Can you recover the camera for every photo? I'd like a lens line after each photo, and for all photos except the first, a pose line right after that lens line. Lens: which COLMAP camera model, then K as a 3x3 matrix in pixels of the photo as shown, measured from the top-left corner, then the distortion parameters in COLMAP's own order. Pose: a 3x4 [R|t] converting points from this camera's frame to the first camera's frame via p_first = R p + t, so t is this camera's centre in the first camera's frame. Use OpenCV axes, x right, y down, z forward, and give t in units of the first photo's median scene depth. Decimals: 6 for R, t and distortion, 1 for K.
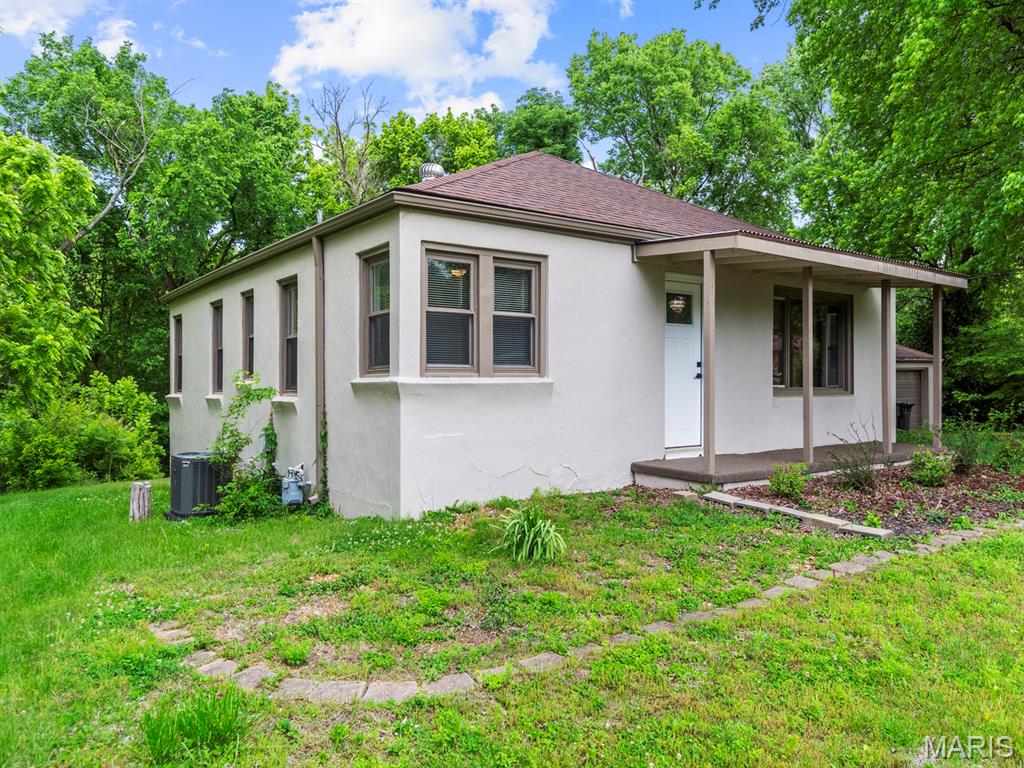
lens RADIAL K [[757.0, 0, 527.5], [0, 757.0, 355.6], [0, 0, 1]] dist [-0.007684, -0.004578]
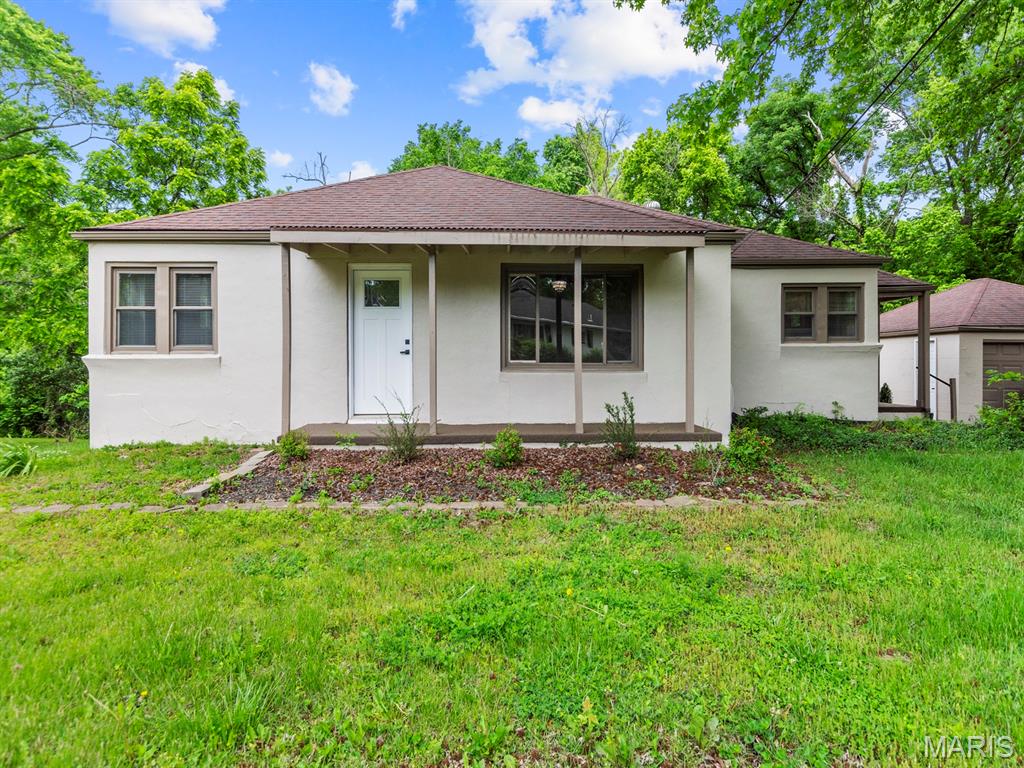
lens RADIAL K [[630.9, 0, 510.6], [0, 630.9, 374.8], [0, 0, 1]] dist [-0.001566, -0.000161]
pose [[0.822985, 0.008691, -0.567996, 0.989362], [0.021685, 0.998674, 0.046701, 0.022281], [0.567649, -0.050751, 0.821705, 0.352759]]
